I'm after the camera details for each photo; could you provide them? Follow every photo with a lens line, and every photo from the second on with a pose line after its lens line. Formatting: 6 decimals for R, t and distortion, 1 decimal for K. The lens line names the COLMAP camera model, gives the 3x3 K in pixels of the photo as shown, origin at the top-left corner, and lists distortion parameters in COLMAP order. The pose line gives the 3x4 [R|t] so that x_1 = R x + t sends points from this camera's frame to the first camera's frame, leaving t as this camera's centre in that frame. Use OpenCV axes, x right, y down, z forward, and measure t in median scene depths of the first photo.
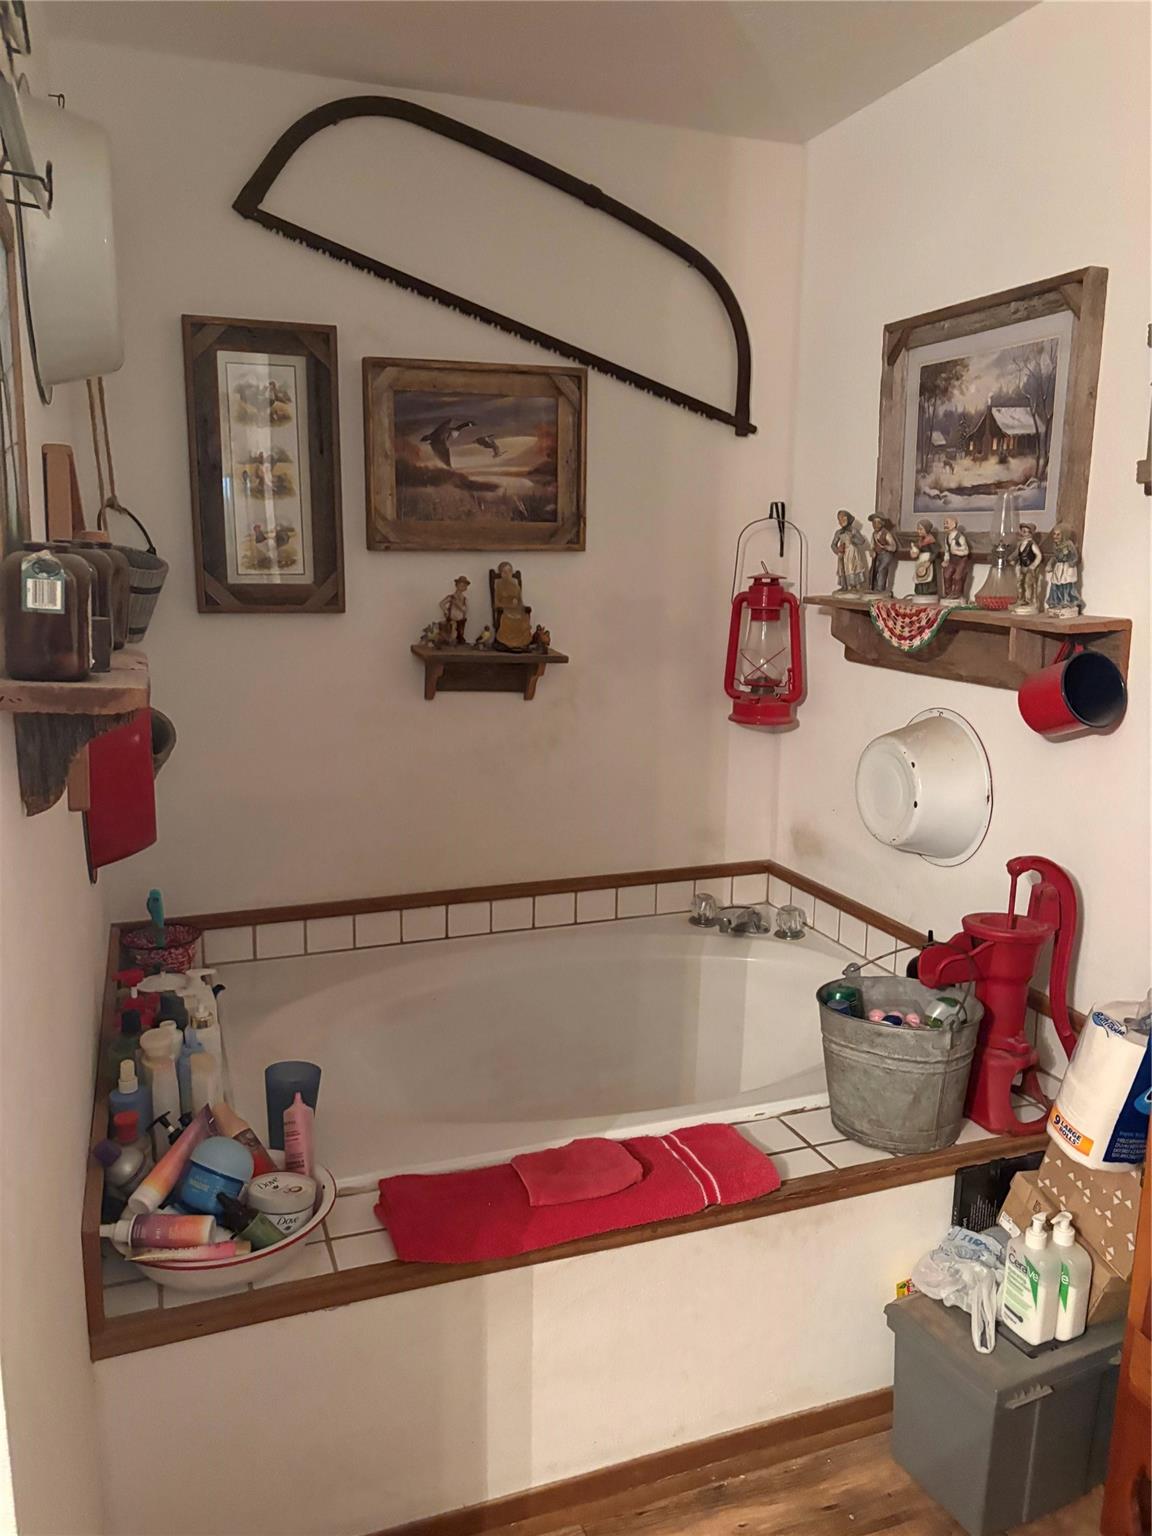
lens RADIAL K [[1169.6, 0, 574.6], [0, 1169.6, 771.7], [0, 0, 1]] dist [0.038906, -0.036906]
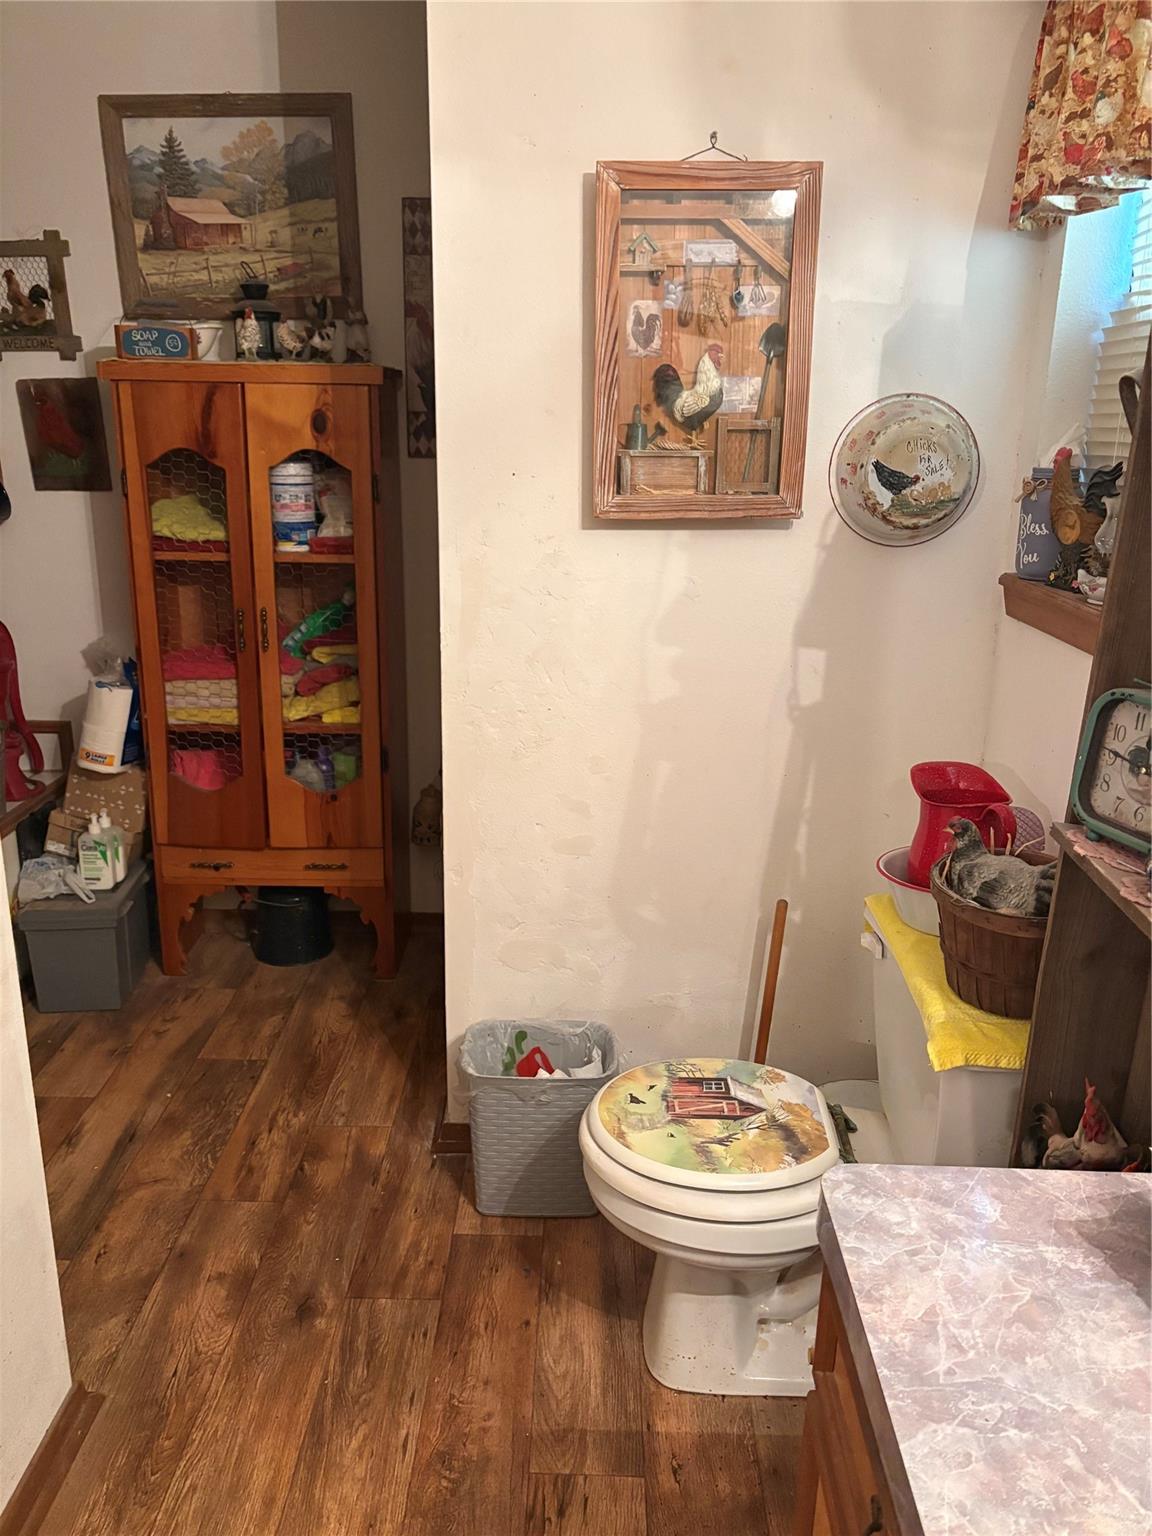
lens RADIAL K [[1169.6, 0, 576.9], [0, 1169.6, 762.0], [0, 0, 1]] dist [0.038906, -0.036906]
pose [[0.357552, -0.266761, 0.894983, -0.818573], [0.173119, 0.960659, 0.217175, 0.065042], [-0.917707, 0.077287, 0.389667, -0.270961]]
